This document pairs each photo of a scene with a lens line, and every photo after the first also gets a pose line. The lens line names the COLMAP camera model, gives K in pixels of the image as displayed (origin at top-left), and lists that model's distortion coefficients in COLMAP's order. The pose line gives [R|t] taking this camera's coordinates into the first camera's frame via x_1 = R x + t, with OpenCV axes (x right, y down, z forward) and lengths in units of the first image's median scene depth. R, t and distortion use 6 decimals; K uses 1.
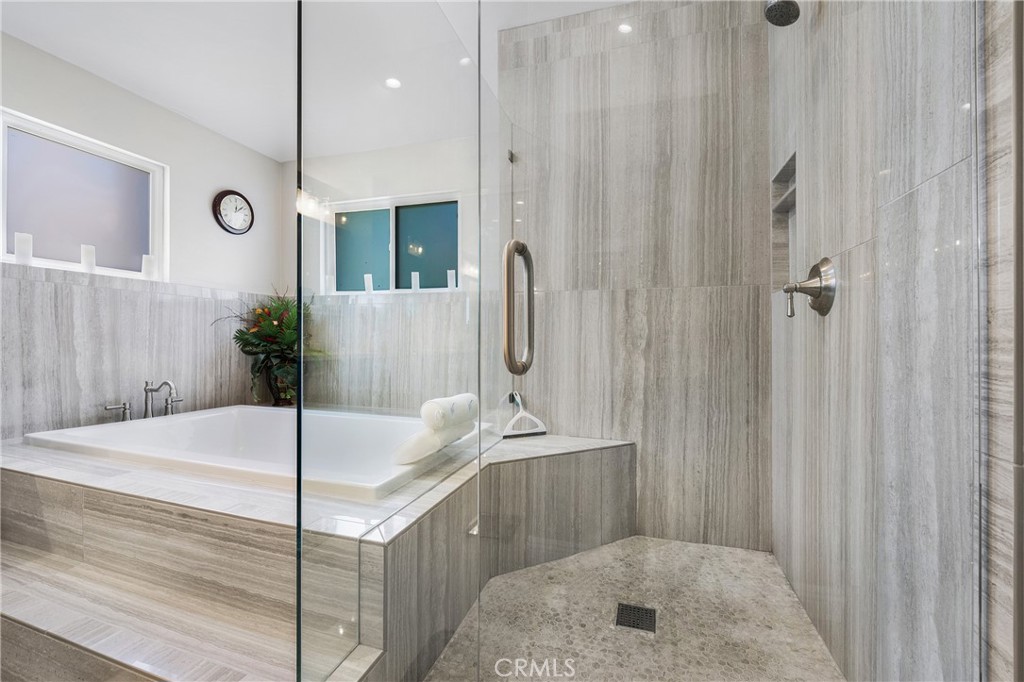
lens RADIAL K [[418.3, 0, 511.0], [0, 418.3, 336.9], [0, 0, 1]] dist [-0.001450, -0.001428]
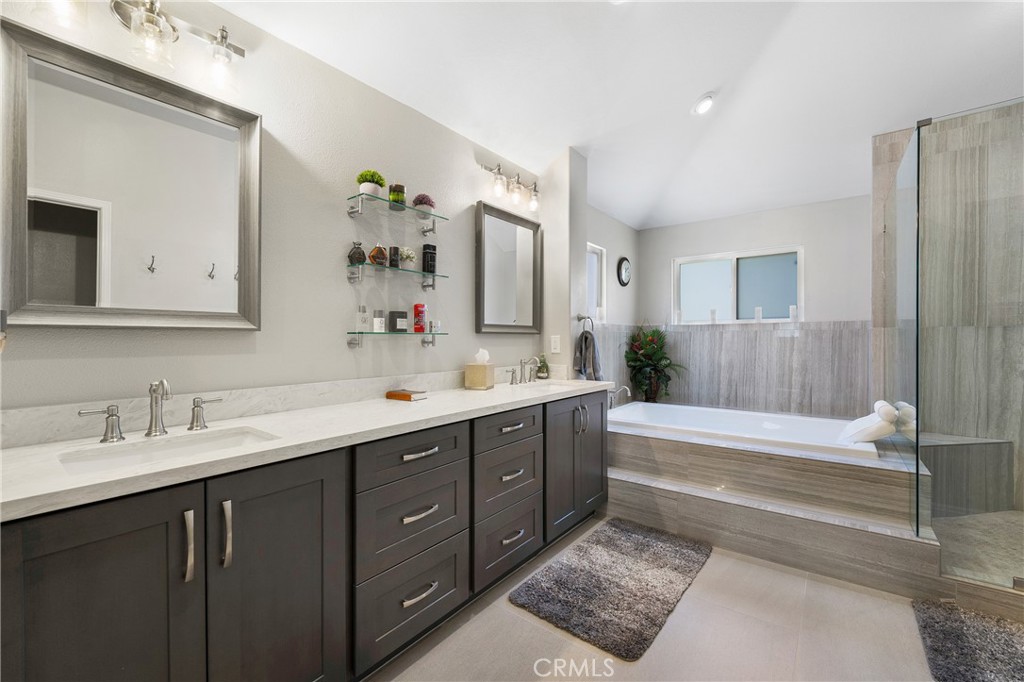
lens RADIAL K [[418.3, 0, 512.1], [0, 418.3, 347.6], [0, 0, 1]] dist [-0.001450, -0.001428]
pose [[0.942752, -0.005364, -0.333450, -0.731352], [0.014705, 0.999567, 0.025498, -0.098970], [0.333169, -0.028941, 0.942423, -0.738565]]
